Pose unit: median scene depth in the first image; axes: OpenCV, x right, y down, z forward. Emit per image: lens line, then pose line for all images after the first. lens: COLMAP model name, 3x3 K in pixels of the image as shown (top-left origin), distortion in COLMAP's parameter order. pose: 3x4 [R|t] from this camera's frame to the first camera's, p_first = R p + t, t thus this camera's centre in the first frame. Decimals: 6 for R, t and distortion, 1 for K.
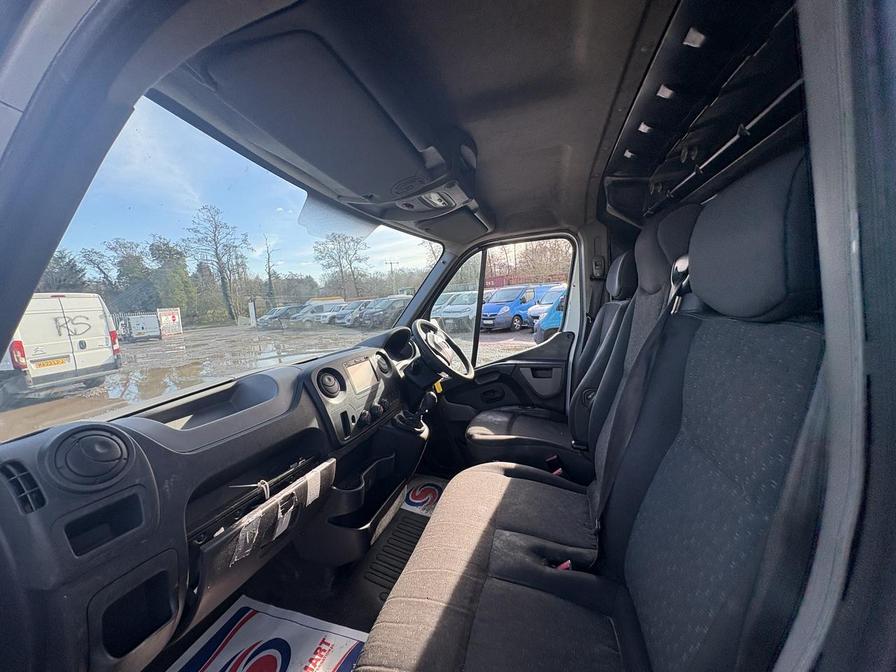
lens RADIAL K [[357.6, 0, 445.9], [0, 357.6, 336.3], [0, 0, 1]] dist [-0.000300, 0.000111]
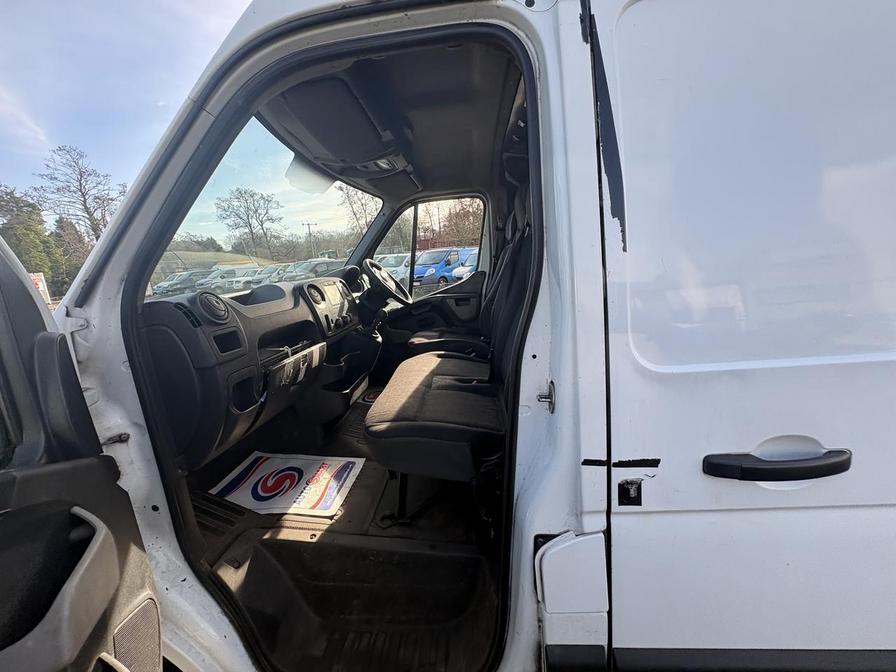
lens RADIAL K [[359.2, 0, 445.8], [0, 359.2, 337.1], [0, 0, 1]] dist [0.005120, 0.000633]
pose [[0.978910, -0.041869, 0.199955, -0.064863], [0.022716, 0.995012, 0.097137, 0.102560], [-0.203025, -0.090547, 0.974978, -0.305775]]
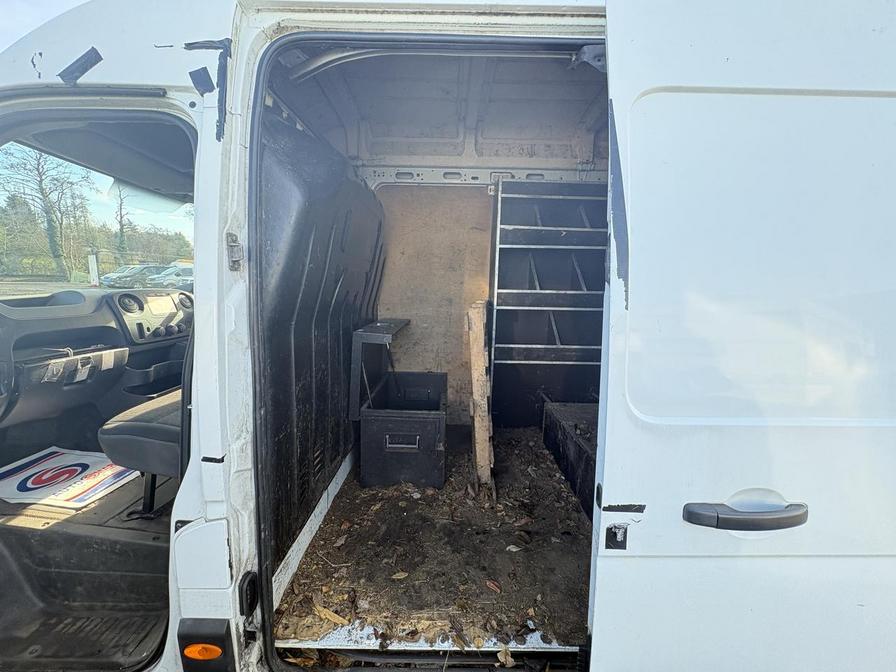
lens RADIAL K [[361.3, 0, 448.0], [0, 361.3, 336.0], [0, 0, 1]] dist [0.000970, 0.000515]
pose [[0.959252, 0.060230, 0.276056, 0.341567], [-0.071883, 0.996890, 0.032283, 0.072057], [-0.273254, -0.050811, 0.960599, -0.527949]]
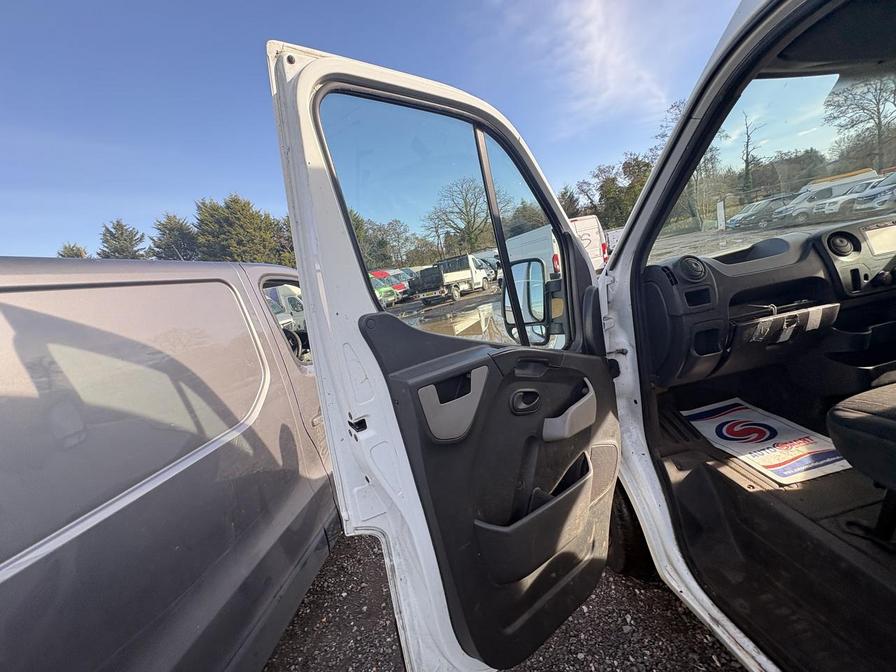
lens RADIAL K [[357.6, 0, 445.9], [0, 357.6, 336.3], [0, 0, 1]] dist [-0.000300, 0.000111]
pose [[0.426664, 0.151503, -0.891630, 0.127556], [0.072822, 0.976913, 0.200841, 0.057243], [0.901474, -0.150622, 0.405781, -0.414481]]
